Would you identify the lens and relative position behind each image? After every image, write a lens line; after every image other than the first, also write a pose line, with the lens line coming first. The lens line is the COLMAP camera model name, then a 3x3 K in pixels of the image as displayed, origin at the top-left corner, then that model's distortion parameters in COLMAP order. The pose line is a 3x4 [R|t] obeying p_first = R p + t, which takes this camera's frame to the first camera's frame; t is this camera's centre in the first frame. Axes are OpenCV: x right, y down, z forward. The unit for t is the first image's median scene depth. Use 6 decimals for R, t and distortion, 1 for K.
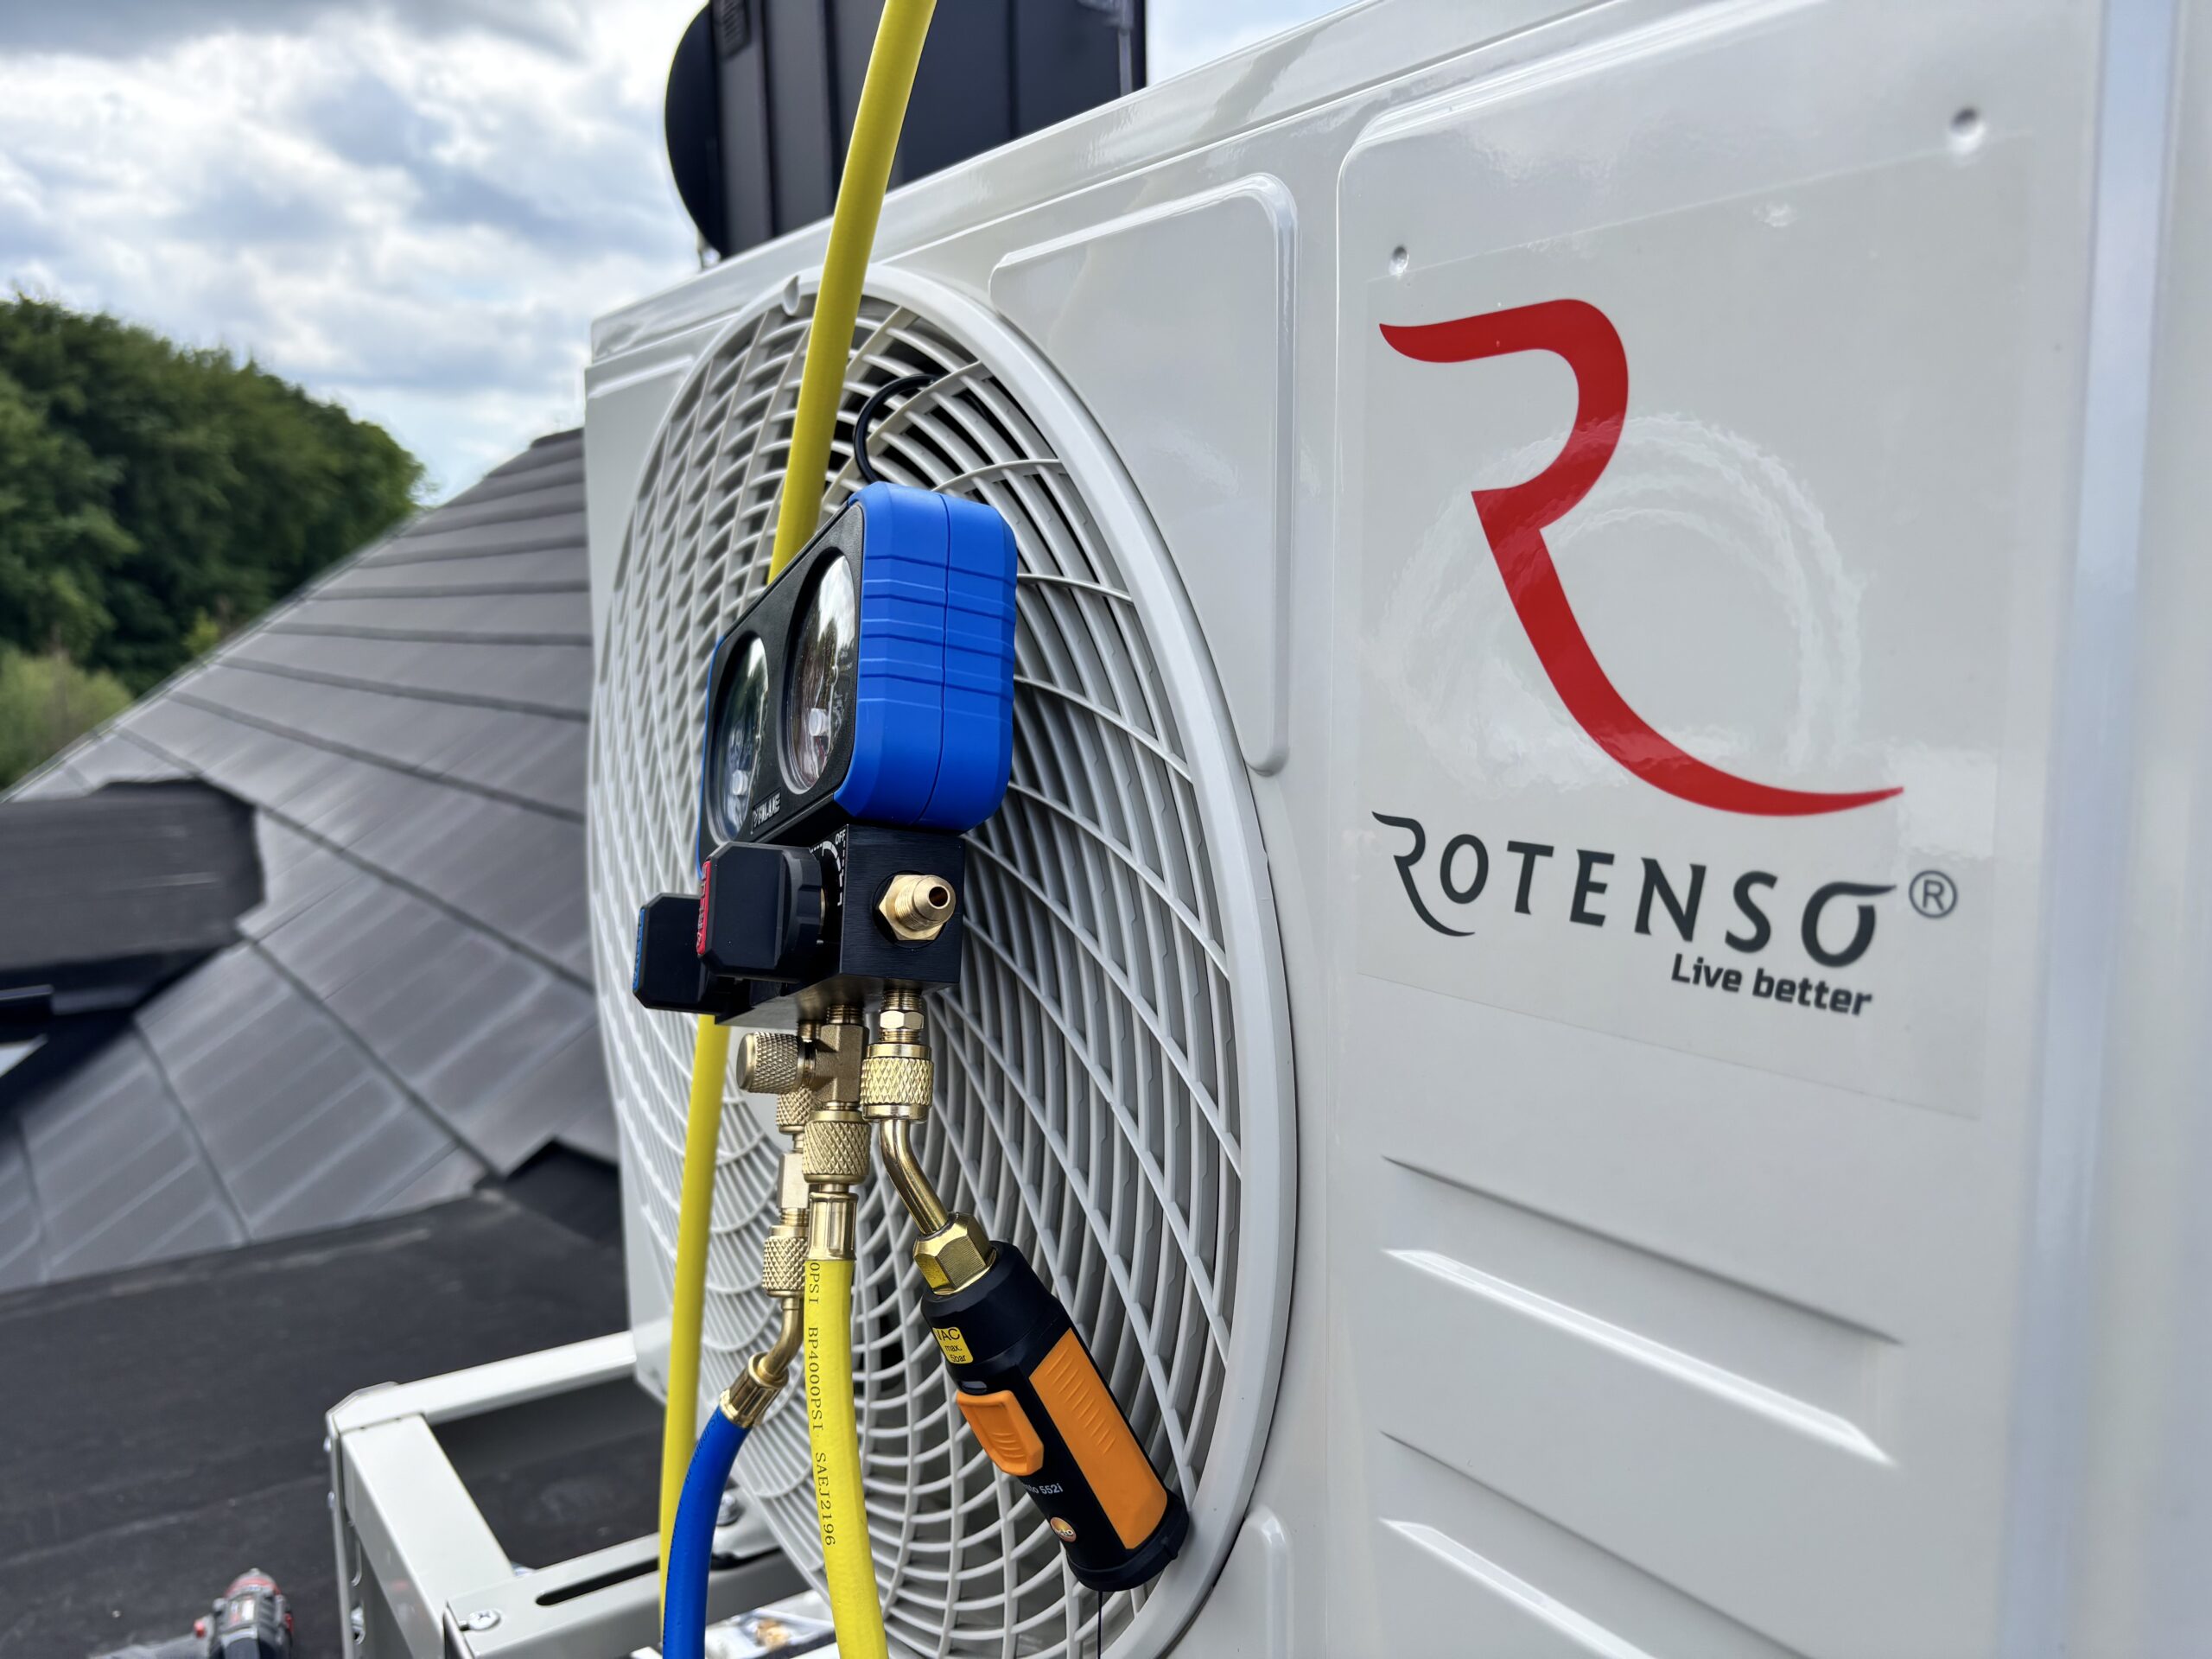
lens RADIAL K [[1697.4, 0, 1113.1], [0, 1697.4, 823.6], [0, 0, 1]] dist [0.007387, -0.000889]
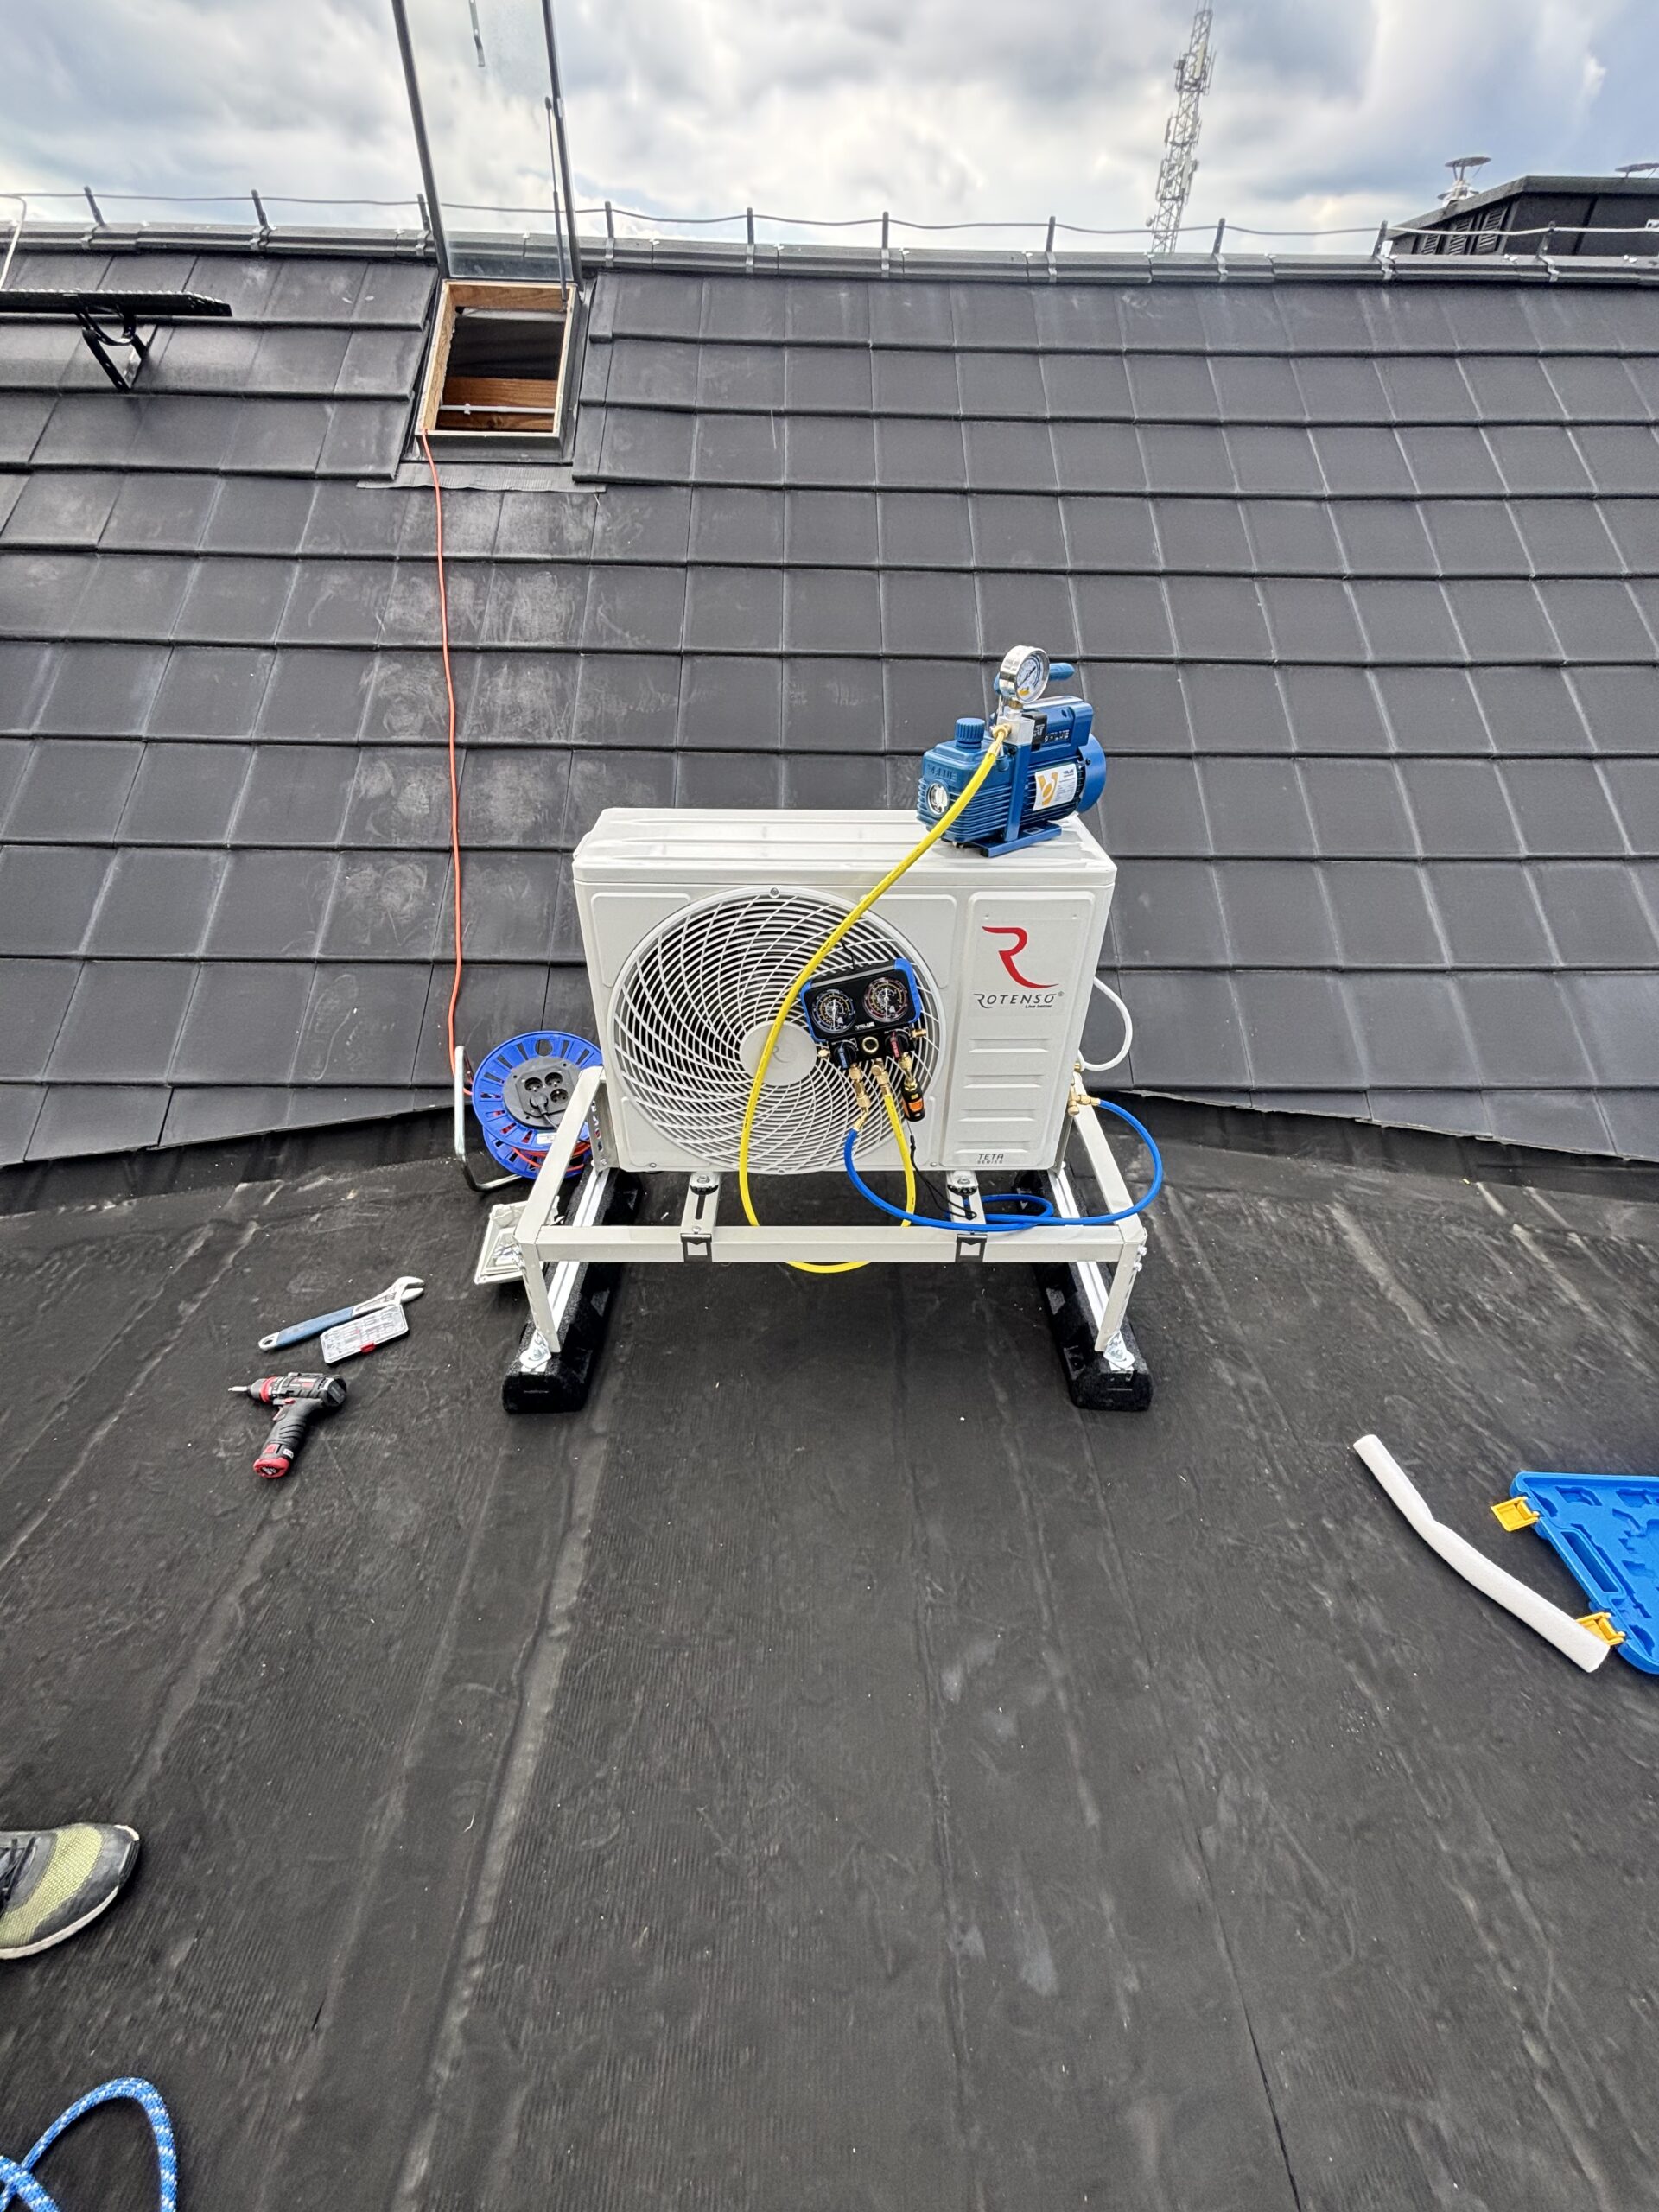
lens RADIAL K [[892.9, 0, 832.3], [0, 892.9, 1100.2], [0, 0, 1]] dist [-0.000524, 0.000004]
pose [[0.550073, -0.470659, 0.689855, -2.368273], [0.082505, 0.852645, 0.515936, -1.289705], [-0.831031, -0.226886, 0.507849, -0.342777]]
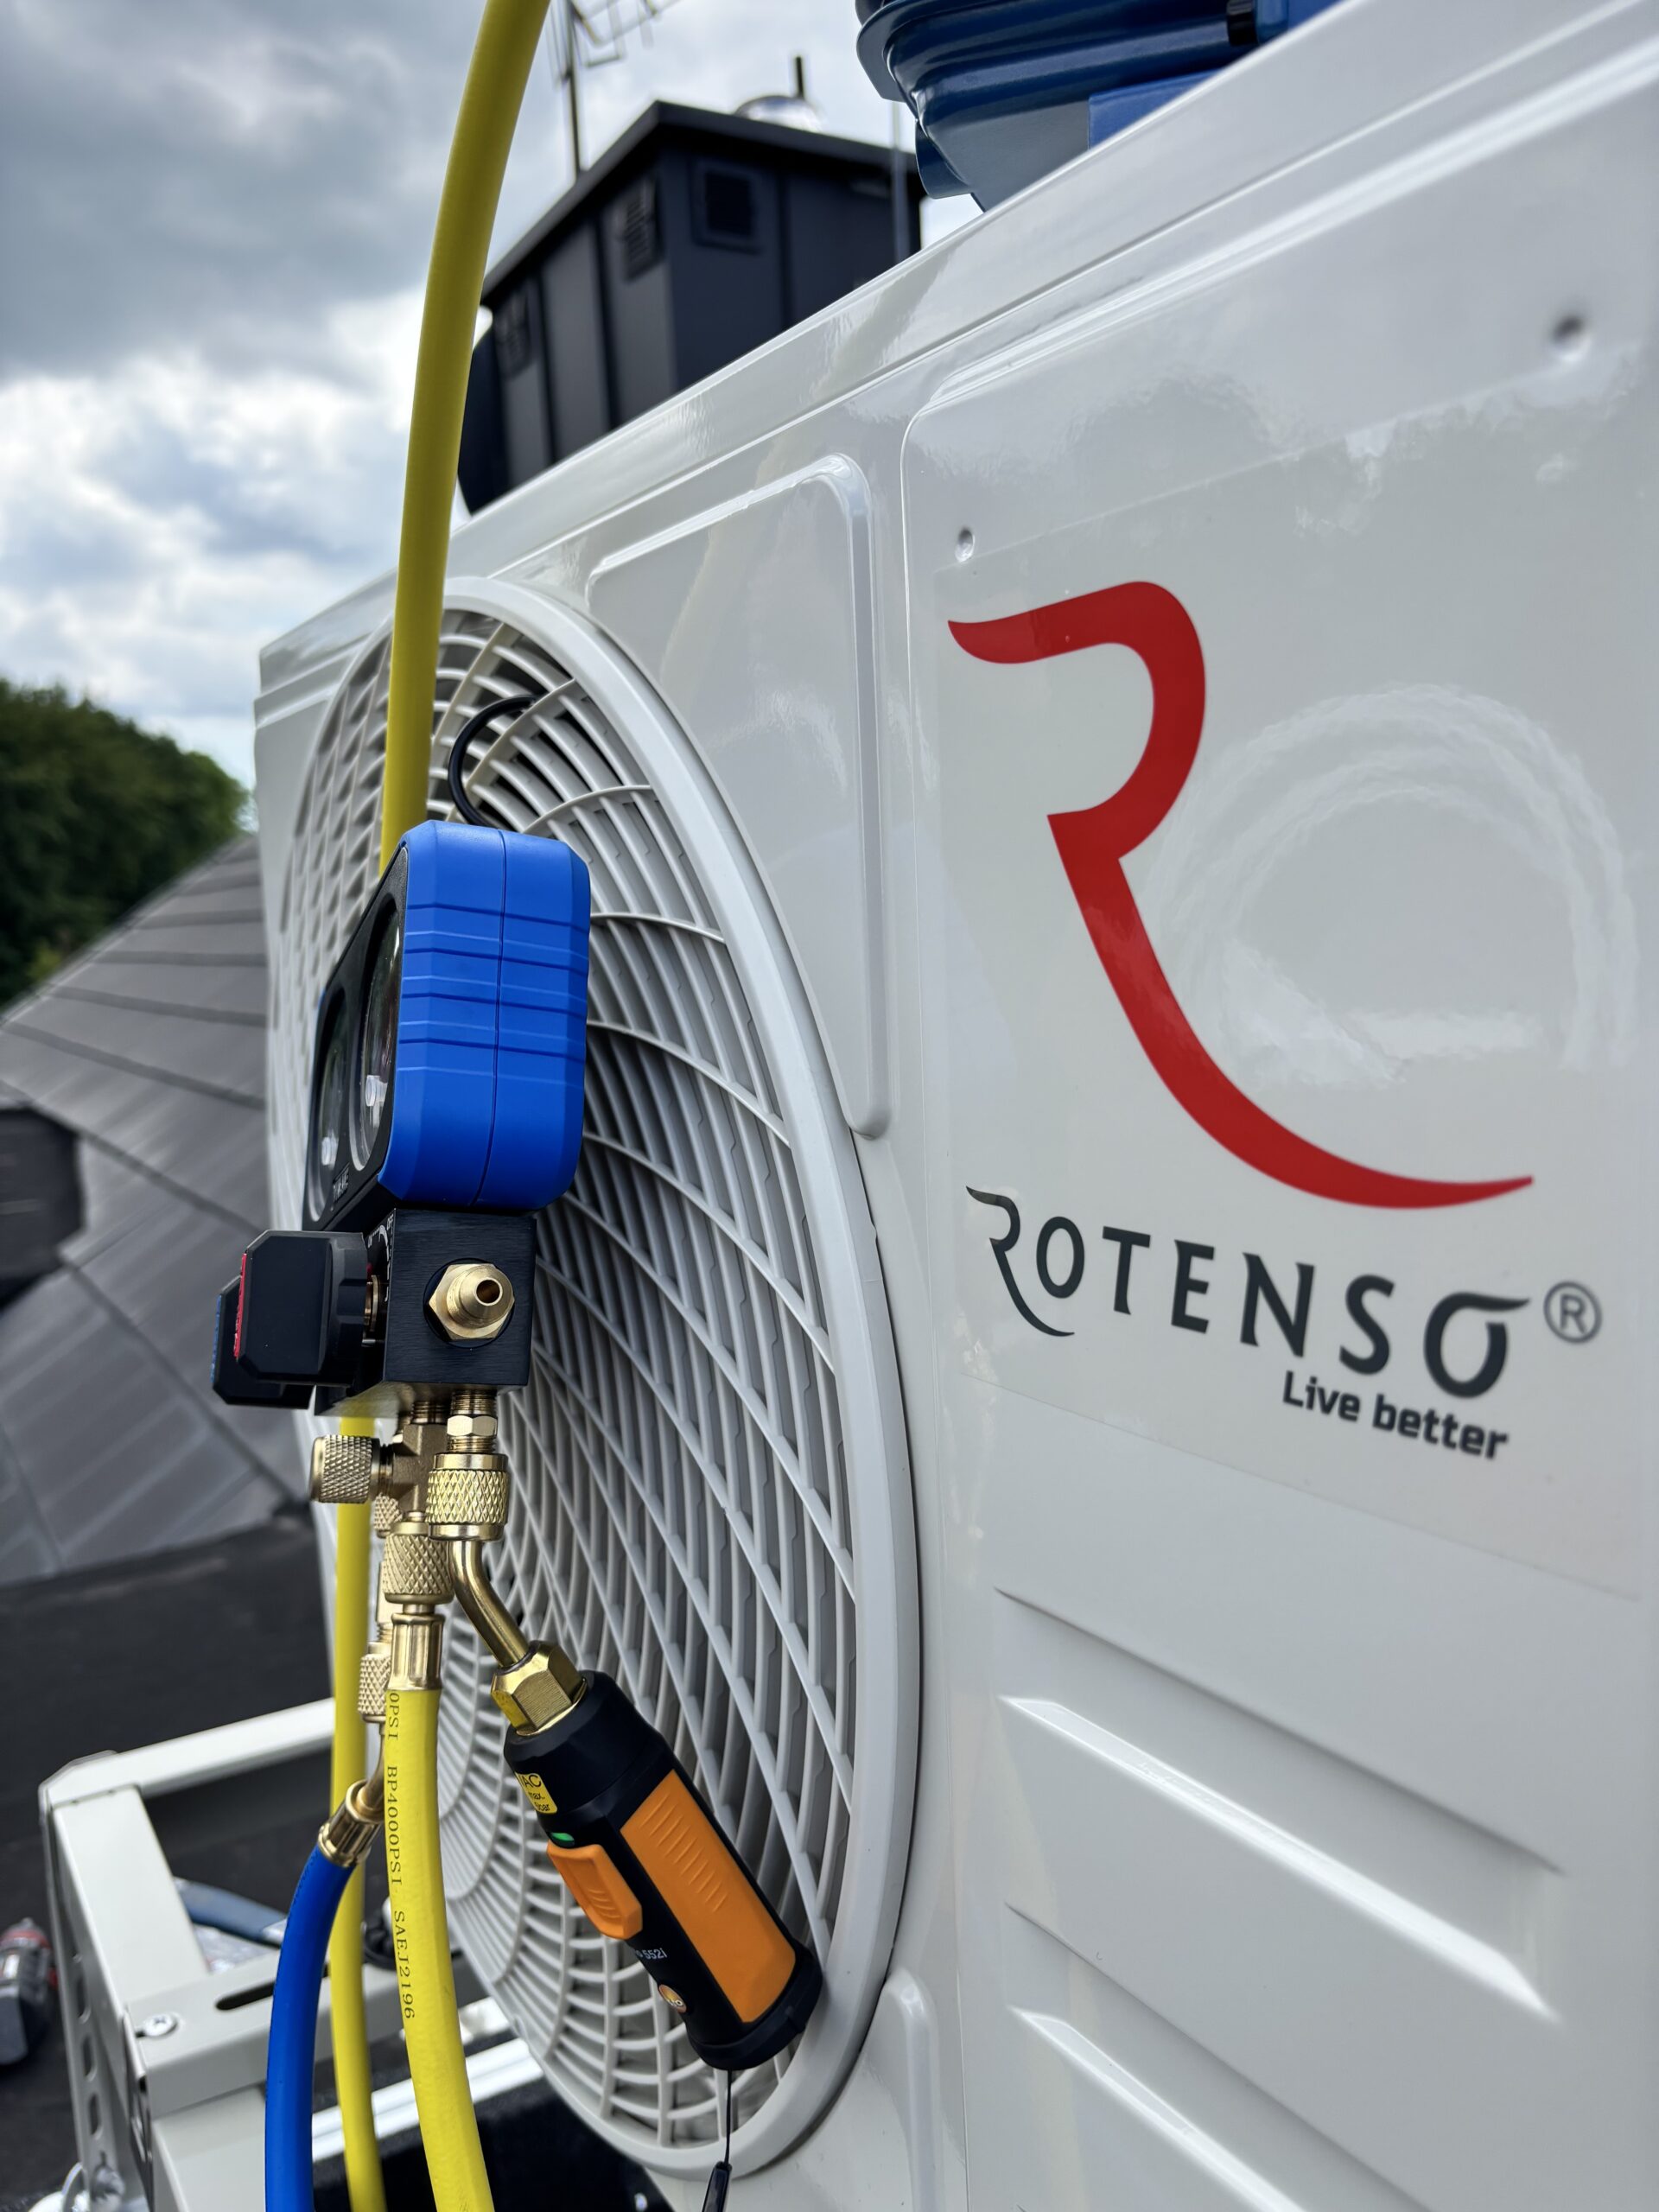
lens RADIAL K [[1697.4, 0, 829.5], [0, 1697.4, 1106.0], [0, 0, 1]] dist [0.007387, -0.000889]
pose [[0.997513, -0.028680, -0.064382, 0.121666], [0.028046, 0.999549, -0.010727, -0.035185], [0.064661, 0.008895, 0.997868, 0.121046]]
